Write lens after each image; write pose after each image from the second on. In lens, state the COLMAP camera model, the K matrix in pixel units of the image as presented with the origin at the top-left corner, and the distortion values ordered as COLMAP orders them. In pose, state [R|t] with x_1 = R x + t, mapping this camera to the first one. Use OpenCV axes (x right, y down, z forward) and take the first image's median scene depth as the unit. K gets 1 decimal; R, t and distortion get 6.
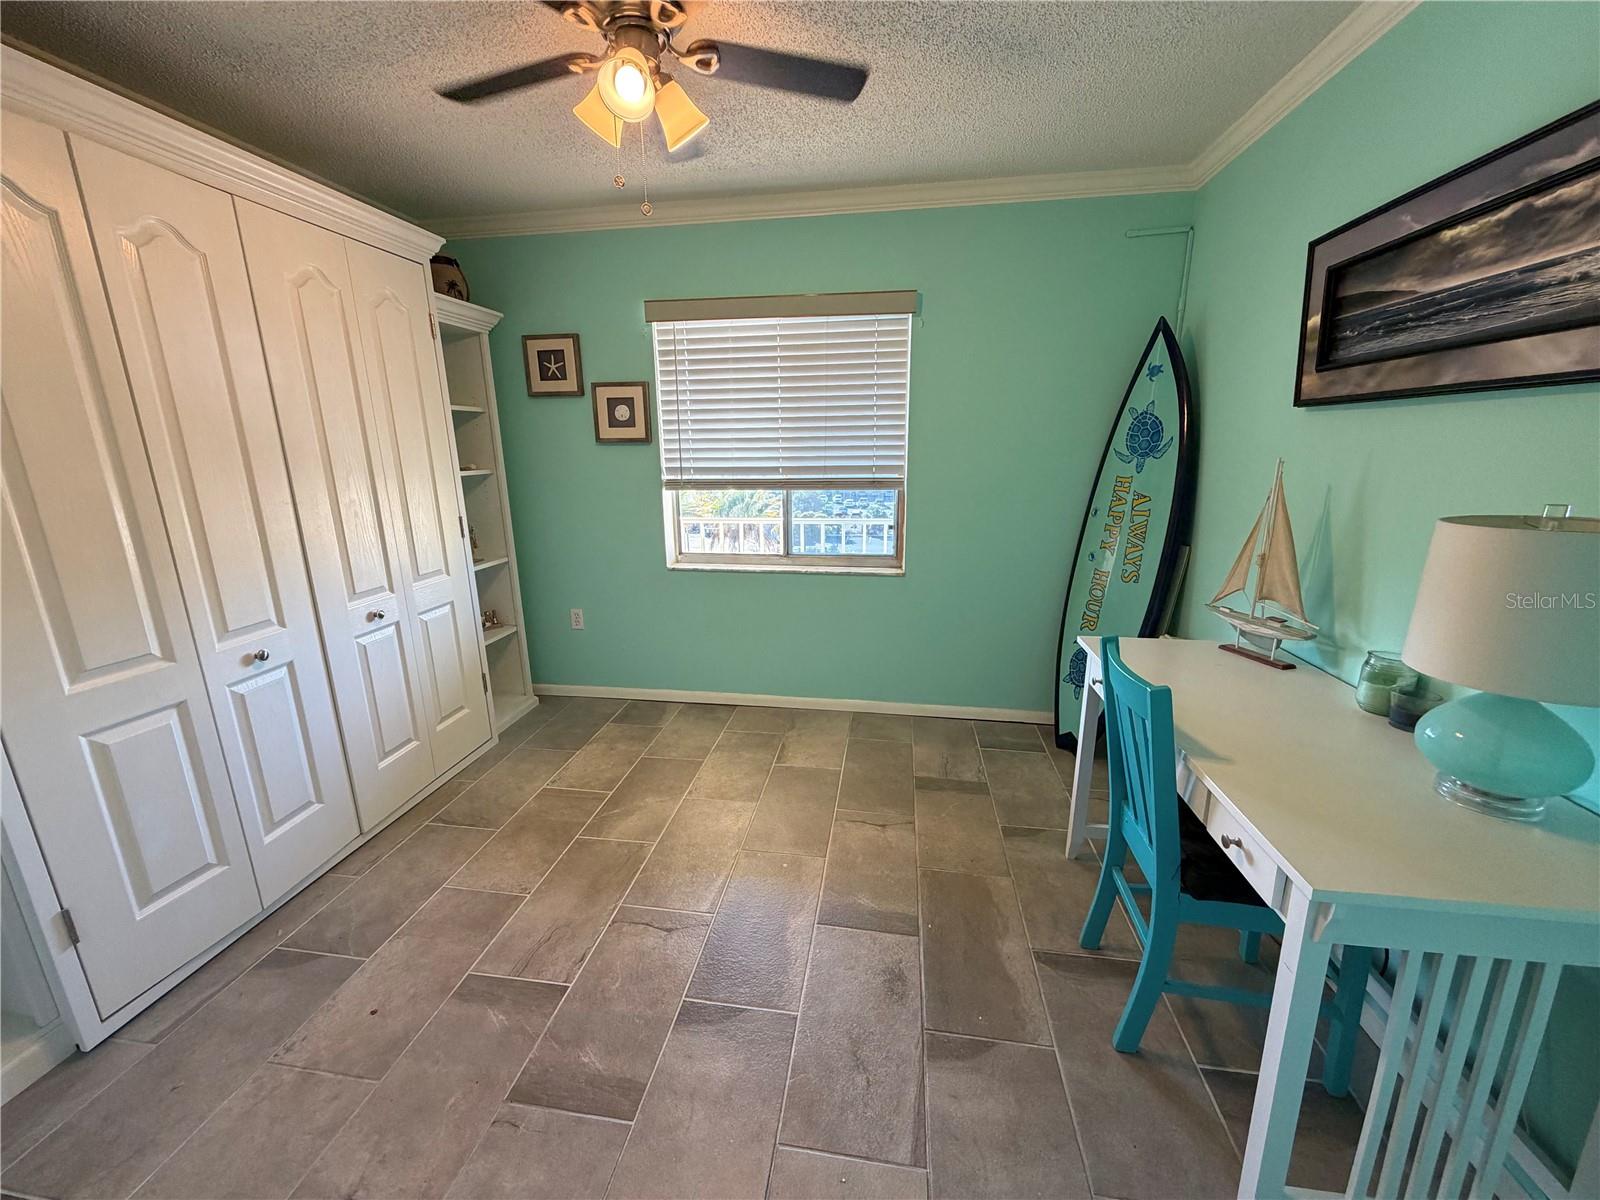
lens RADIAL K [[639.3, 0, 795.4], [0, 639.3, 597.7], [0, 0, 1]] dist [-0.000167, -0.000239]
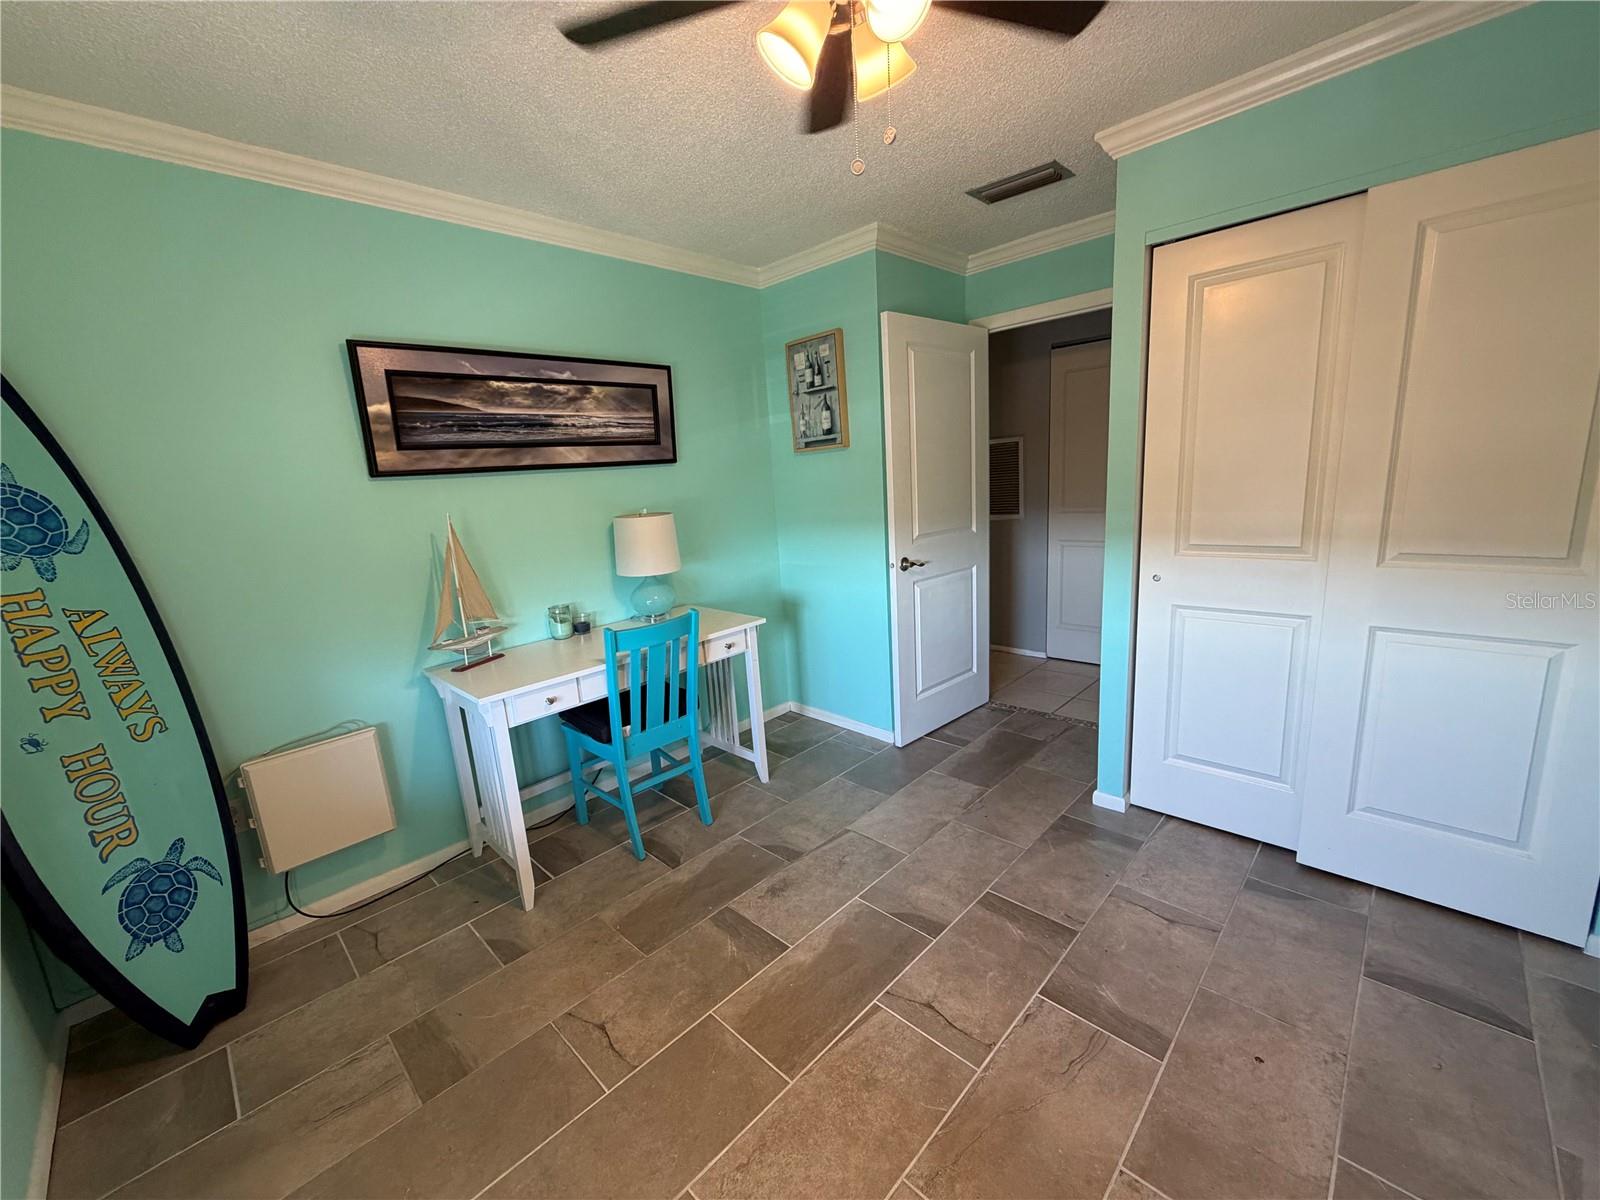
lens RADIAL K [[639.3, 0, 795.0], [0, 639.3, 599.8], [0, 0, 1]] dist [-0.000167, -0.000239]
pose [[-0.813549, -0.045639, 0.579703, -0.658302], [0.211386, 0.905501, 0.367945, -0.438636], [-0.541715, 0.421882, -0.727022, 1.853876]]
